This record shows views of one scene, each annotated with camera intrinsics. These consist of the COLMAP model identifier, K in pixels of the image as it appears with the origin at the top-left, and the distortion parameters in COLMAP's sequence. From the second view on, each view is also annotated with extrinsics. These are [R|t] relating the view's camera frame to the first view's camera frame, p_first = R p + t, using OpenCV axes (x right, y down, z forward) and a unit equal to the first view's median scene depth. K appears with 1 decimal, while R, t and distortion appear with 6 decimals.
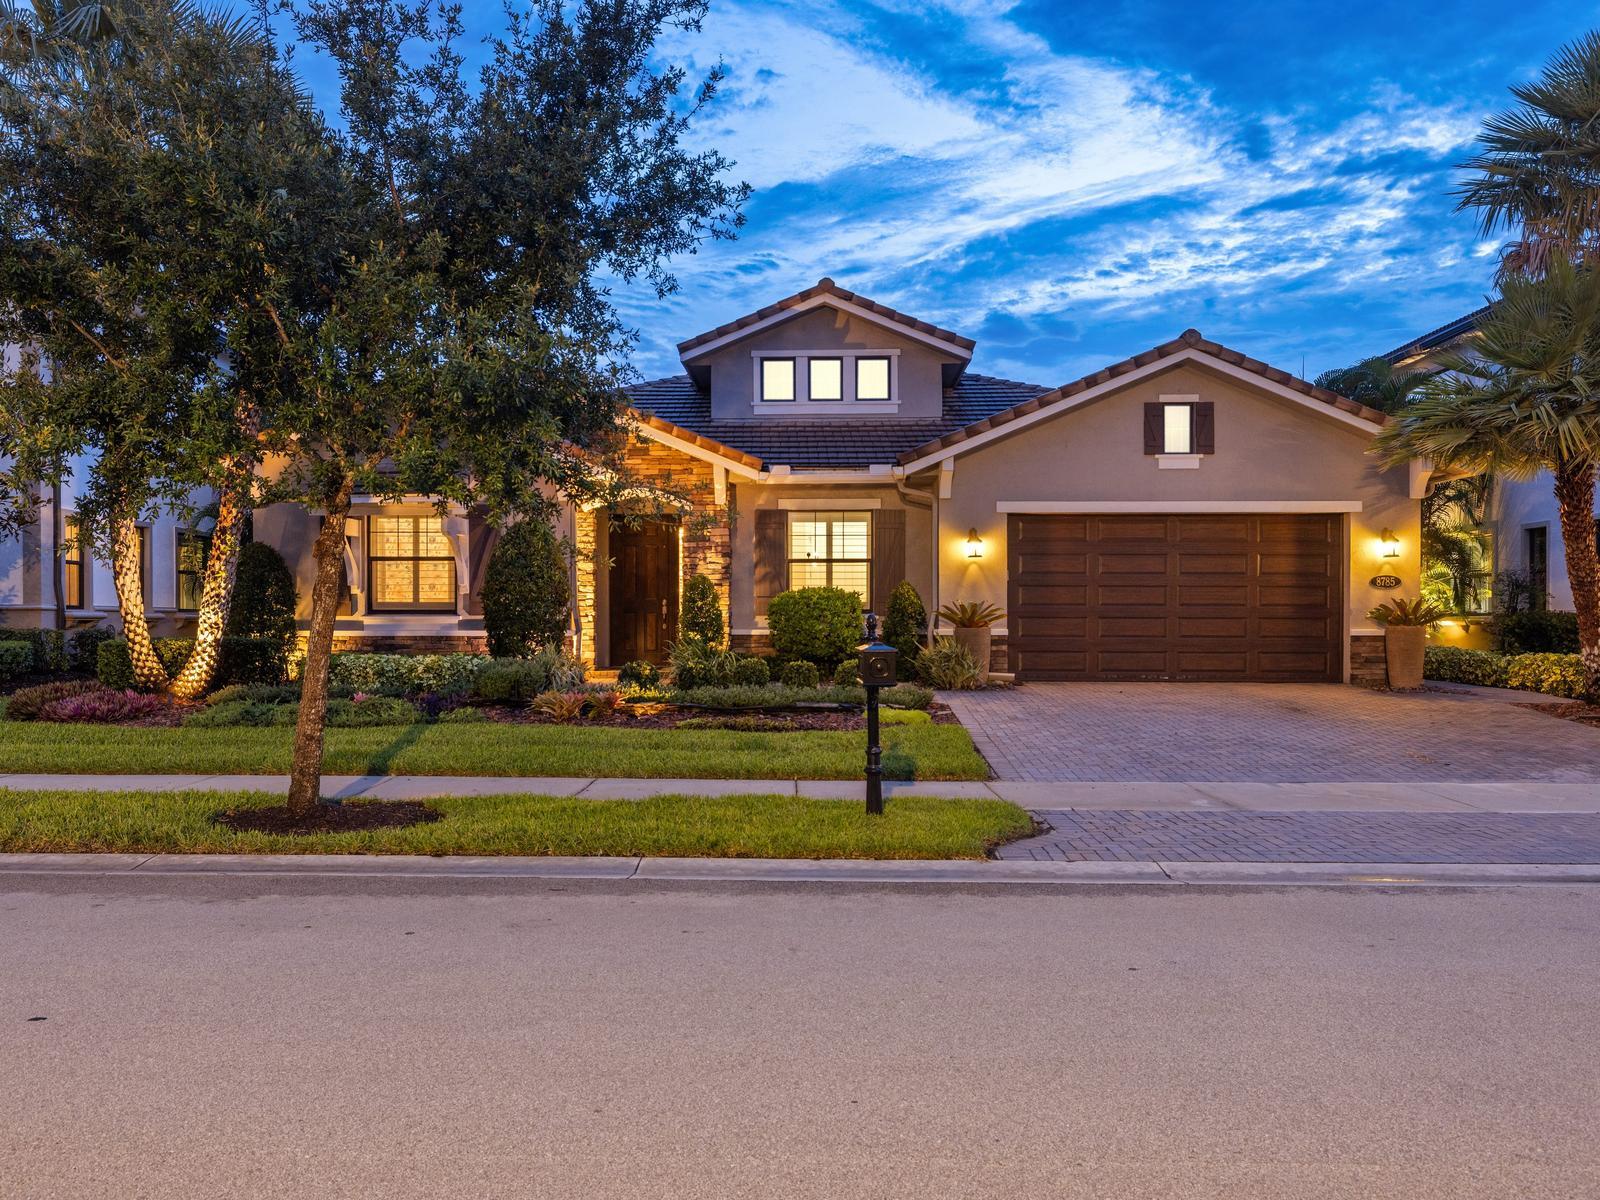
lens RADIAL K [[1215.2, 0, 792.5], [0, 1215.2, 651.0], [0, 0, 1]] dist [-0.002189, 0.003477]
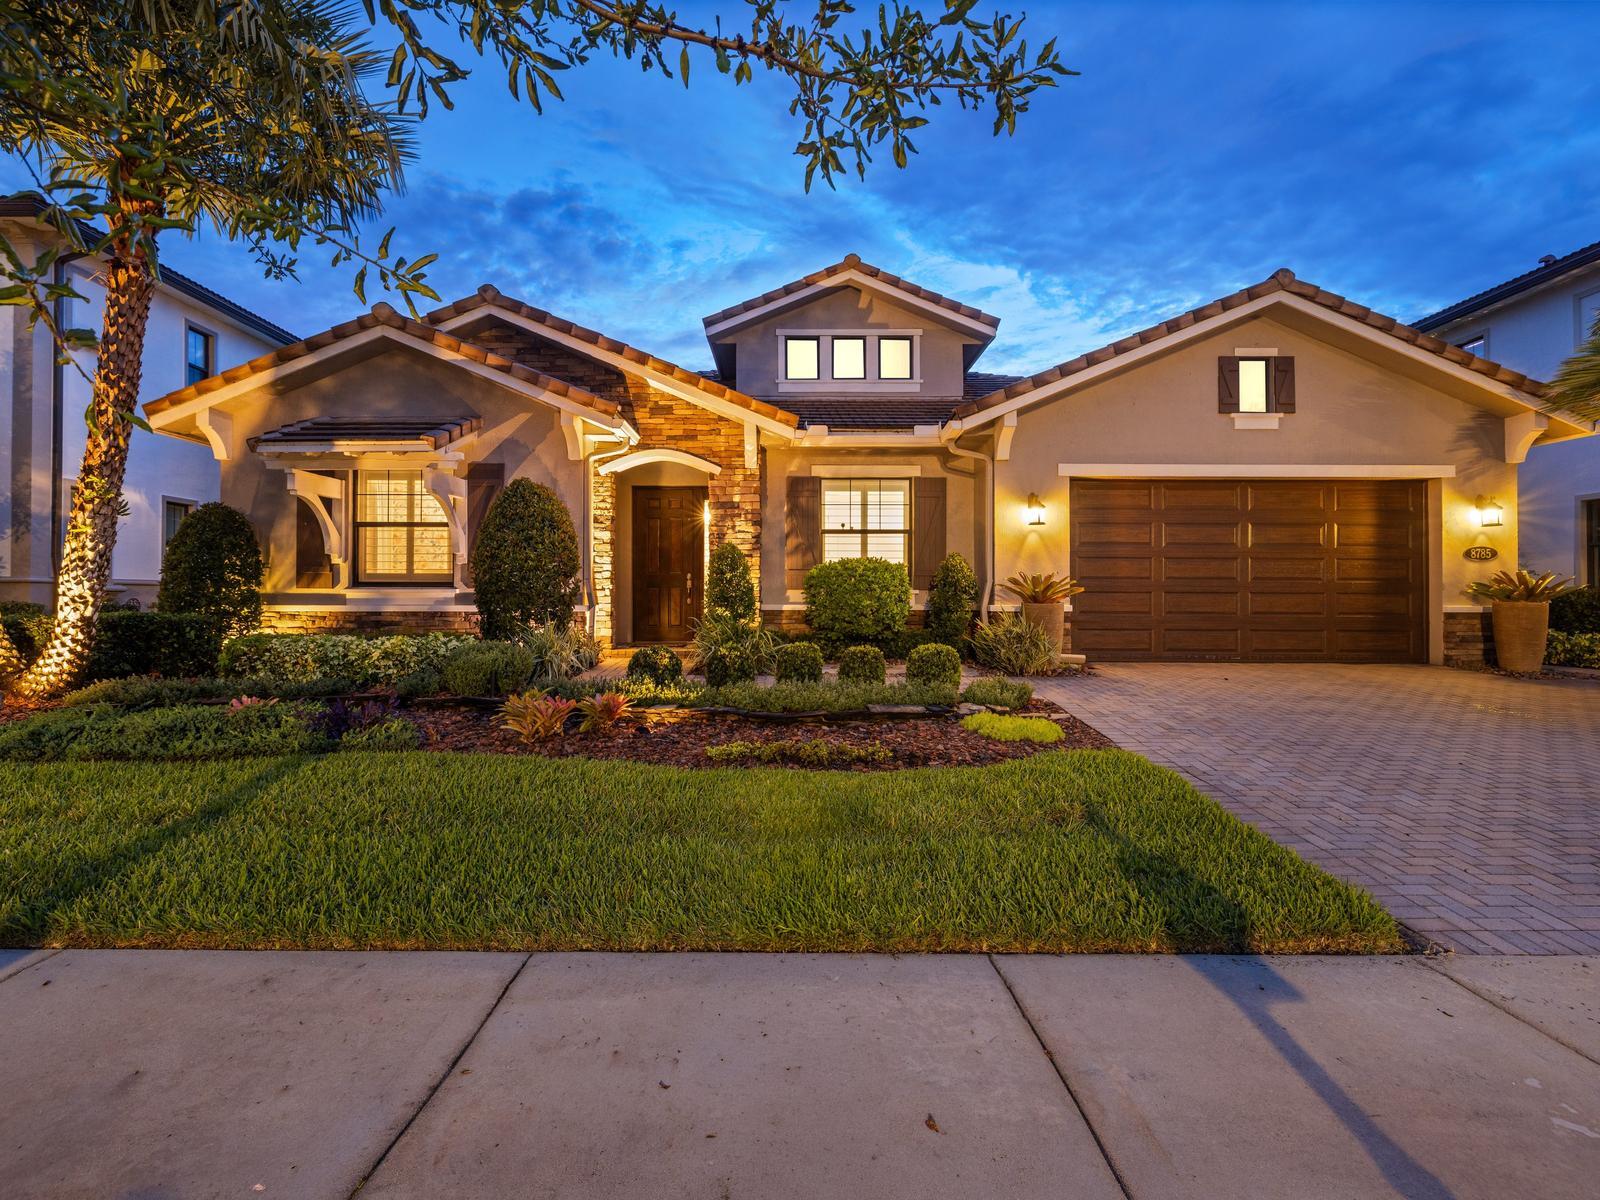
lens RADIAL K [[751.8, 0, 790.8], [0, 751.8, 596.7], [0, 0, 1]] dist [-0.000782, 0.001968]
pose [[0.999552, 0.001944, 0.029881, -0.046879], [-0.001195, 0.999684, -0.025091, -0.009673], [-0.029920, 0.025044, 0.999239, 0.444940]]
